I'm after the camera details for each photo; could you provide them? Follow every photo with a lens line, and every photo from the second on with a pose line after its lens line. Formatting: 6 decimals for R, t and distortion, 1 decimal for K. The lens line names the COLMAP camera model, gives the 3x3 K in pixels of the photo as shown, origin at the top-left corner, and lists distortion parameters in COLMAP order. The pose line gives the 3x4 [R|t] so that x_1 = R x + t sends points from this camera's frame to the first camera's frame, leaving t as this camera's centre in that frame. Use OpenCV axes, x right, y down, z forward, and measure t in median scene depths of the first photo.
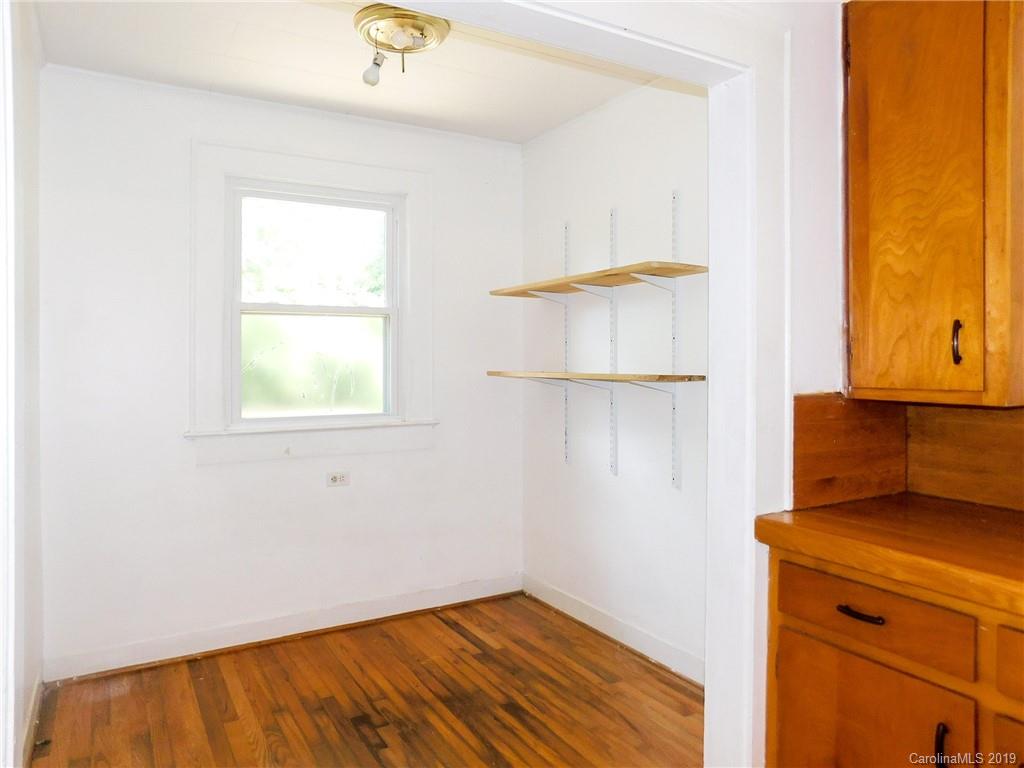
lens RADIAL K [[703.5, 0, 508.9], [0, 703.5, 359.8], [0, 0, 1]] dist [0.001568, 0.003638]
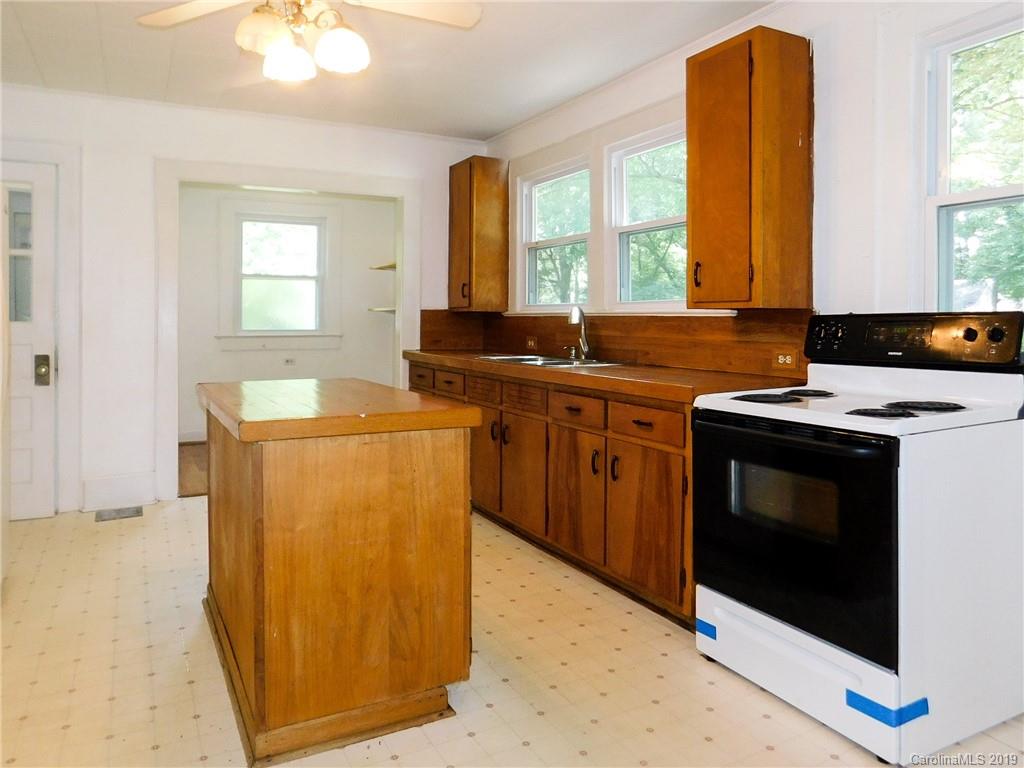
lens RADIAL K [[727.1, 0, 497.3], [0, 727.1, 325.9], [0, 0, 1]] dist [-0.006201, -0.002398]
pose [[0.997728, 0.007043, -0.066997, 0.507054], [-0.006664, 0.999961, 0.005867, 0.054684], [0.067036, -0.005407, 0.997736, -1.067971]]
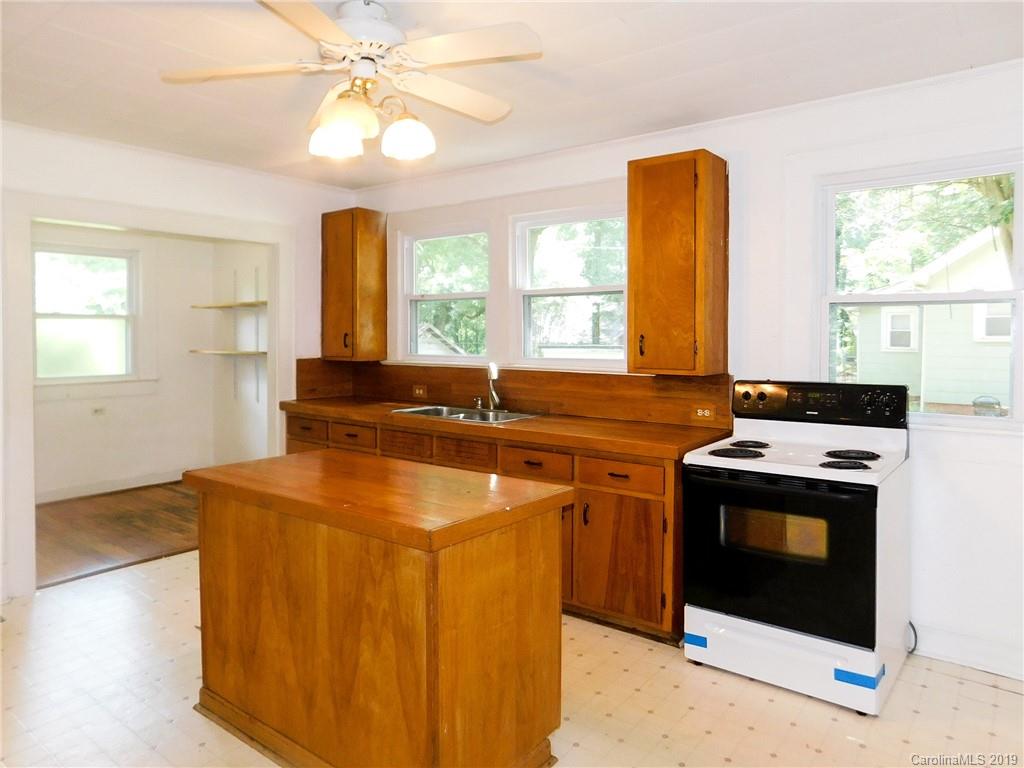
lens RADIAL K [[696.8, 0, 510.4], [0, 696.8, 350.9], [0, 0, 1]] dist [-0.028100, 0.001087]
pose [[0.936466, -0.005446, 0.350717, 0.128901], [-0.001787, 0.999792, 0.020298, -0.021455], [-0.350755, -0.019635, 0.936261, -1.048305]]
